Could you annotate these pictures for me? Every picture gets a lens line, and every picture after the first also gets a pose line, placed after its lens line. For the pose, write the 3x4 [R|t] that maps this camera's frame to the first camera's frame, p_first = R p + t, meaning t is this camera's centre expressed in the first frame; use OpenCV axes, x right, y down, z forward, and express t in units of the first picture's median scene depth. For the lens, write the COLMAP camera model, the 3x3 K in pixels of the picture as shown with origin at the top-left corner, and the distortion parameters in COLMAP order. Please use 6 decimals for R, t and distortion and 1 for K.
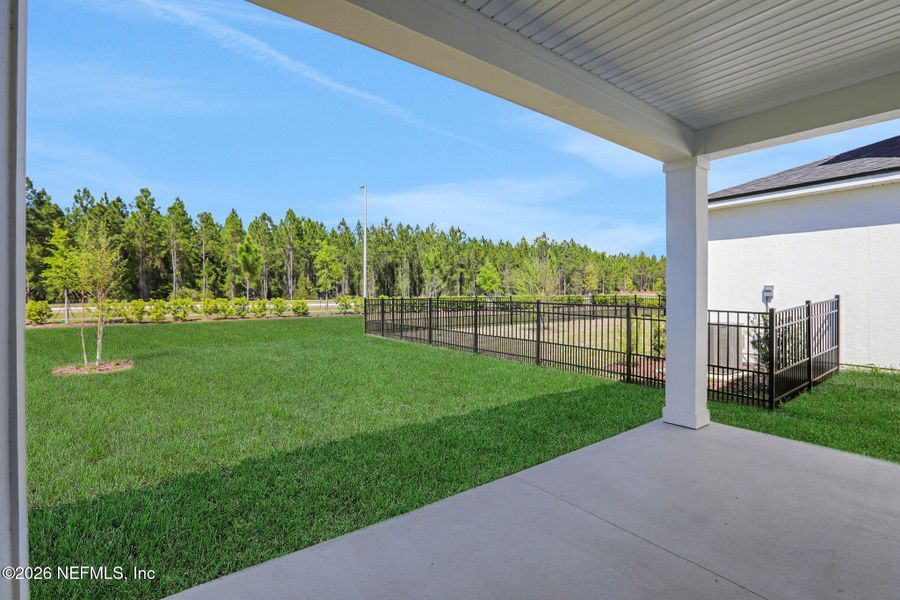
lens RADIAL K [[427.7, 0, 456.1], [0, 427.7, 291.3], [0, 0, 1]] dist [-0.022265, 0.002806]
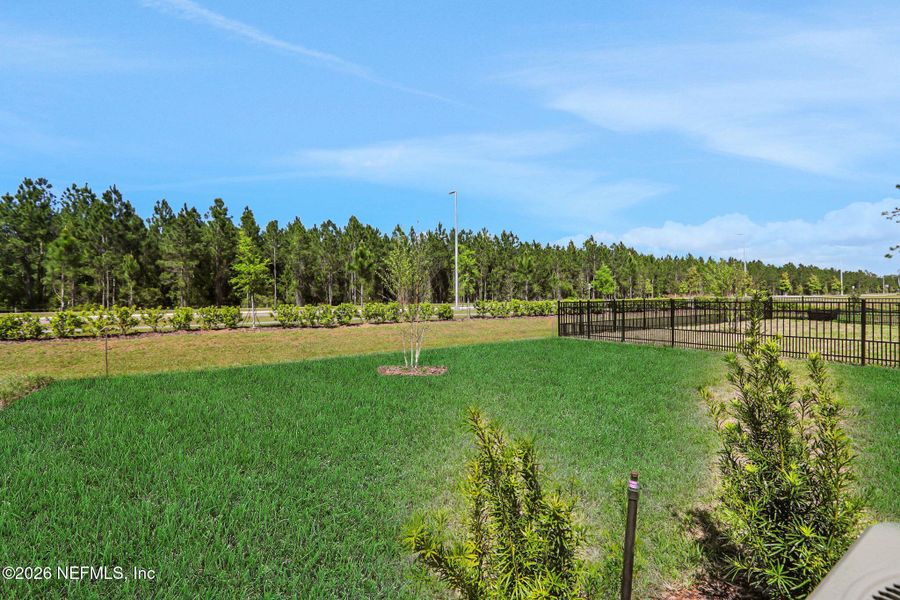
lens RADIAL K [[427.7, 0, 431.9], [0, 427.7, 304.2], [0, 0, 1]] dist [-0.022265, 0.002806]
pose [[0.995548, -0.000796, -0.094254, -0.107563], [0.002485, 0.999839, 0.017797, 0.000500], [0.094225, -0.017952, 0.995389, -0.004330]]
